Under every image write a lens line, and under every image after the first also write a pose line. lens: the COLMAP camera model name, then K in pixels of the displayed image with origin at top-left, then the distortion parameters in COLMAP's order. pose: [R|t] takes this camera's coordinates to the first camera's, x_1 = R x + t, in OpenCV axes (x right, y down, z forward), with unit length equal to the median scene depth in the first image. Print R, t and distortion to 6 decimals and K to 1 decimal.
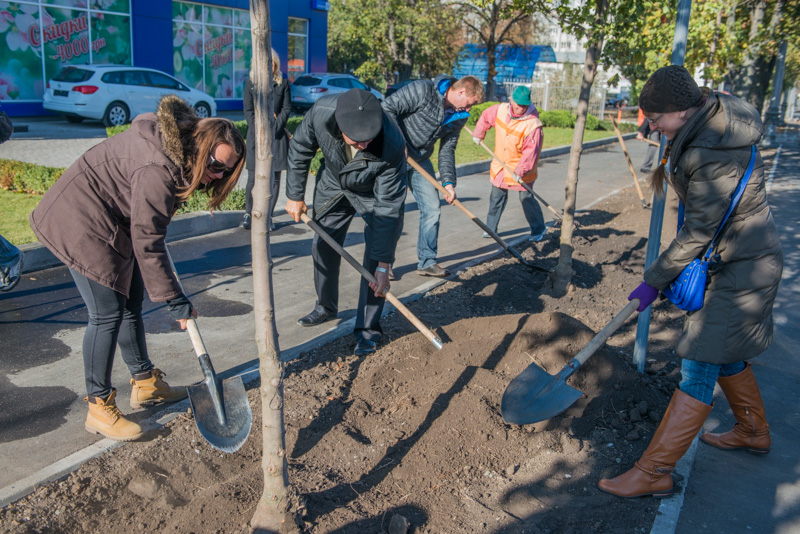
lens RADIAL K [[775.3, 0, 400.8], [0, 775.3, 251.4], [0, 0, 1]] dist [0.049553, -0.003339]
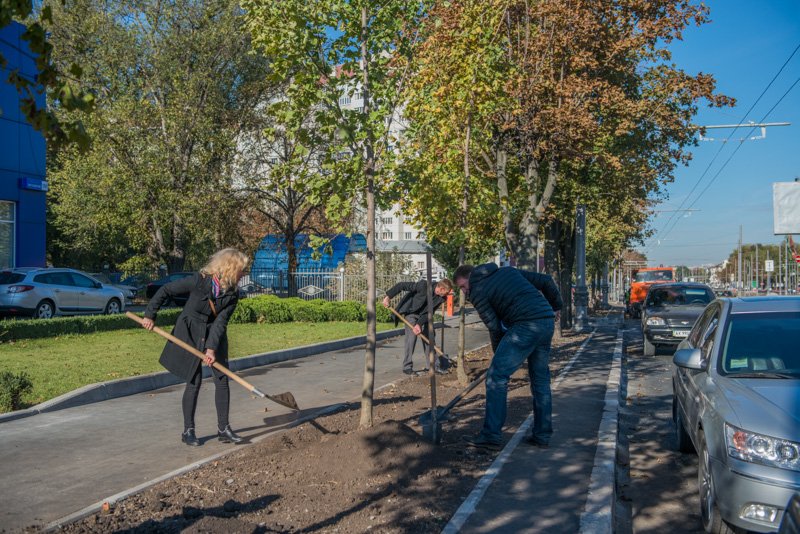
lens RADIAL K [[897.1, 0, 400.0], [0, 897.1, 267.0], [0, 0, 1]] dist [0.004030, 0.001730]
pose [[0.974827, -0.039532, 0.219432, 0.069076], [0.087323, 0.973230, -0.212597, -0.010971], [-0.205153, 0.226407, 0.952183, 0.095783]]
